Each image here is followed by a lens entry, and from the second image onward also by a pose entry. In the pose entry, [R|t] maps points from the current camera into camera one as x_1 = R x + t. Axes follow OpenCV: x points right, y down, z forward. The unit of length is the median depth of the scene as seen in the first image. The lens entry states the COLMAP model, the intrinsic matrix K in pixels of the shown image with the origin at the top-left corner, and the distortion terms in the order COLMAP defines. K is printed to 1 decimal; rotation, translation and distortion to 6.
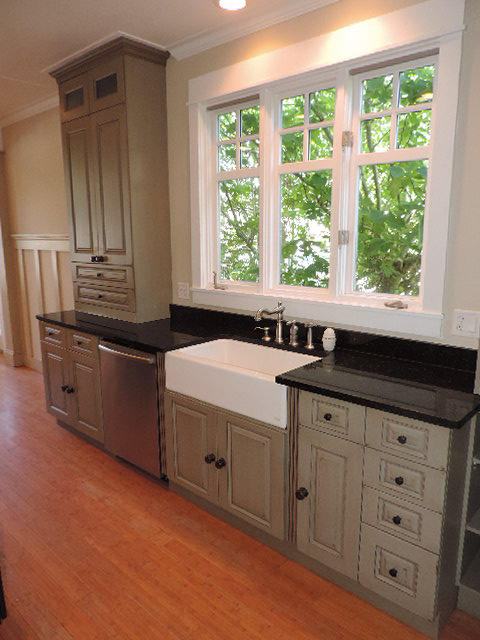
lens RADIAL K [[464.4, 0, 240.0], [0, 464.4, 320.0], [0, 0, 1]] dist [-0.008959, -0.001564]
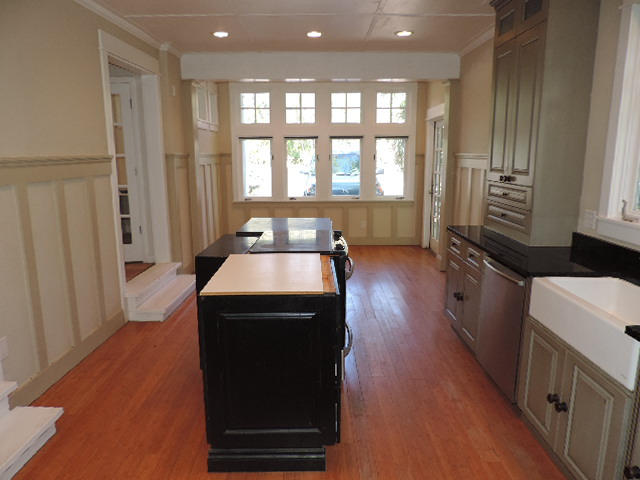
lens RADIAL K [[464.4, 0, 319.7], [0, 464.4, 246.6], [0, 0, 1]] dist [-0.008959, -0.001564]
pose [[0.677971, 0.157871, -0.717936, 0.180113], [-0.147838, 0.985993, 0.077208, -0.001977], [0.720069, 0.053793, 0.691814, 0.006624]]
